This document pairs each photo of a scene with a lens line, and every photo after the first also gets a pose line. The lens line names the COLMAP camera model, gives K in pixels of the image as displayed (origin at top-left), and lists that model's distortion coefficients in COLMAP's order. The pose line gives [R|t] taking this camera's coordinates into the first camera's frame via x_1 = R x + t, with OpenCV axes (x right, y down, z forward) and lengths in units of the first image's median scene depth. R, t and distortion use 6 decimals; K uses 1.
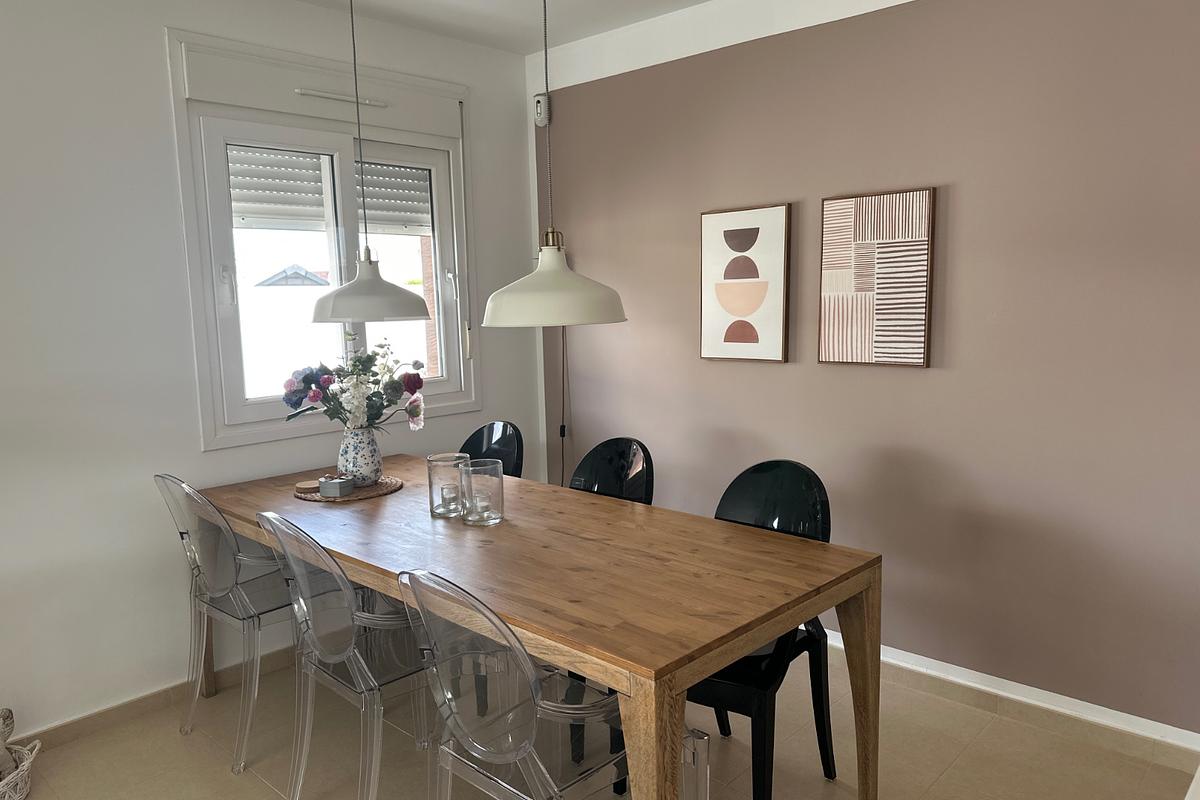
lens RADIAL K [[828.5, 0, 606.1], [0, 828.5, 405.6], [0, 0, 1]] dist [0.092050, -0.142409]
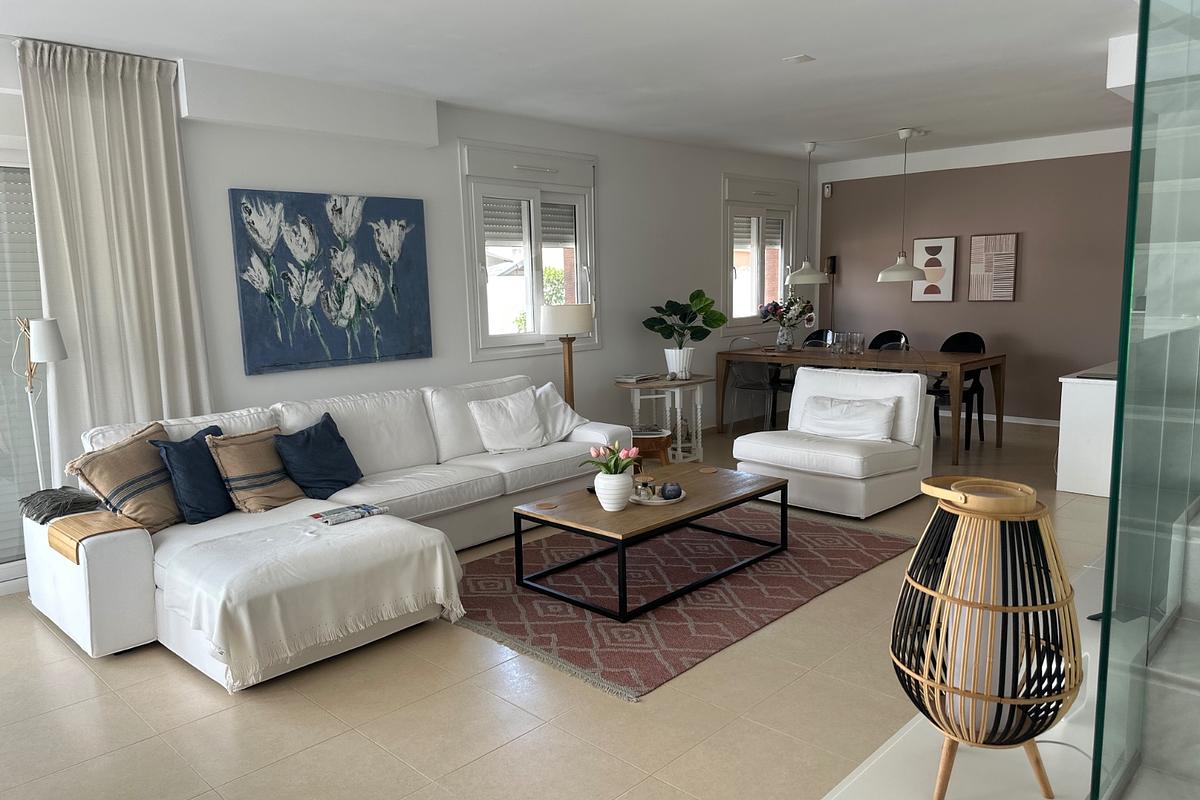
lens RADIAL K [[839.6, 0, 593.9], [0, 839.6, 409.4], [0, 0, 1]] dist [0.156567, -0.341280]
pose [[0.999785, 0.002815, -0.020538, -0.814688], [-0.002574, 0.999927, 0.011773, 0.246151], [0.020569, -0.011717, 0.999720, -1.581186]]
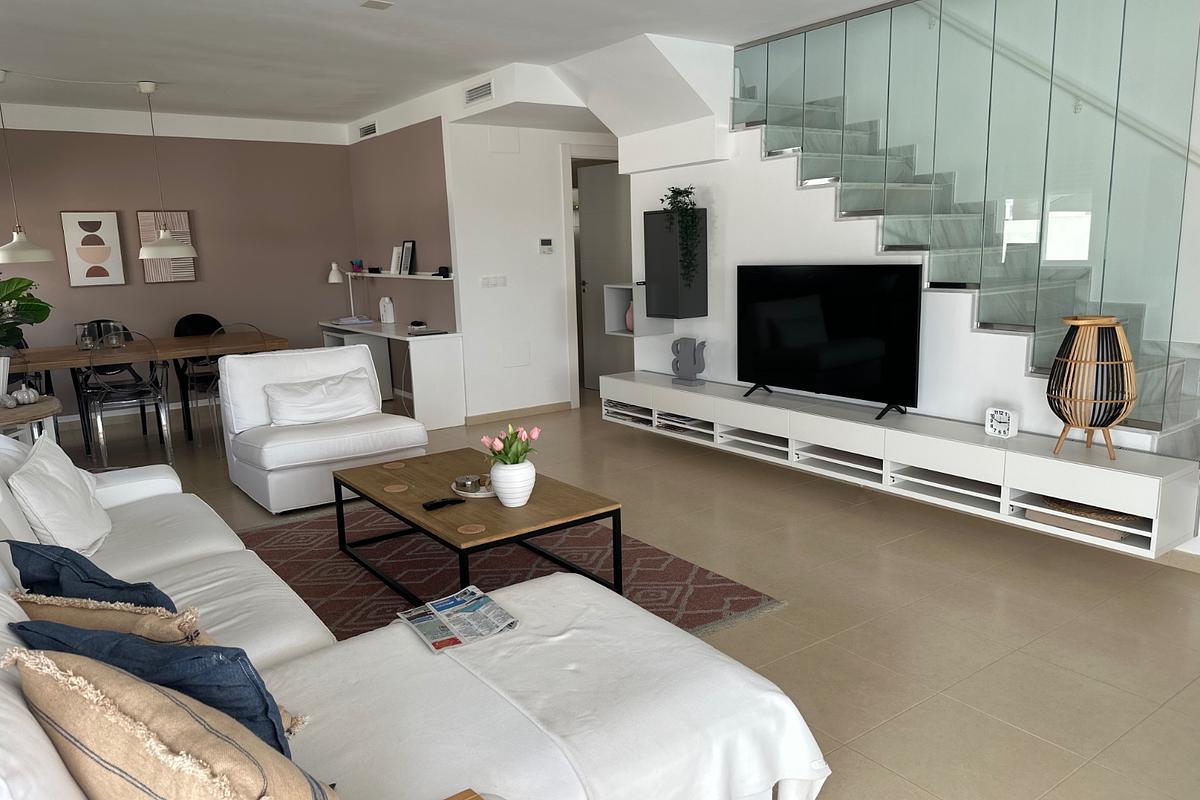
lens RADIAL K [[840.5, 0, 649.4], [0, 840.5, 398.4], [0, 0, 1]] dist [-0.011455, -0.002165]
pose [[0.144220, -0.159081, 0.976675, -1.833282], [0.154148, 0.978556, 0.136625, 0.155792], [-0.977466, 0.130849, 0.165649, -0.671280]]
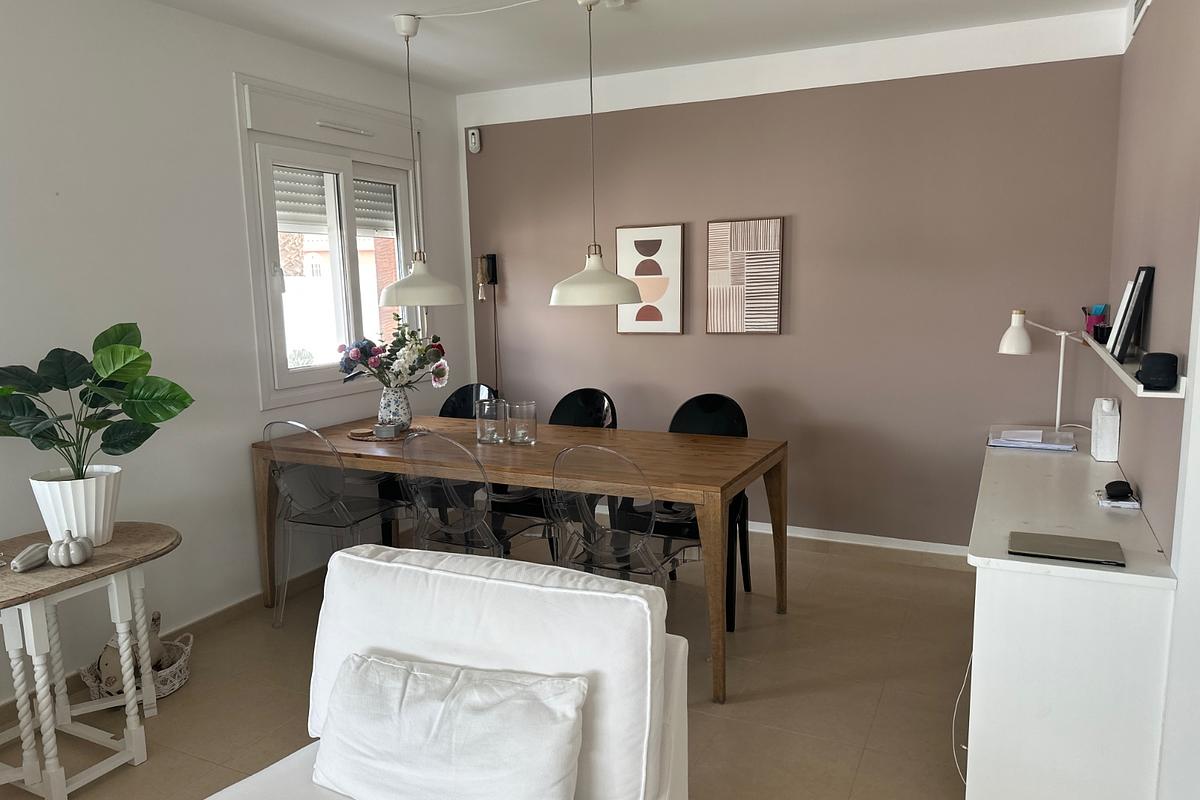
lens RADIAL K [[839.6, 0, 593.9], [0, 839.6, 409.4], [0, 0, 1]] dist [0.156567, -0.341280]
pose [[0.954433, -0.040845, 0.295617, -0.383353], [0.038330, 0.999163, 0.014302, 0.053484], [-0.295954, -0.002320, 0.955200, -0.359899]]
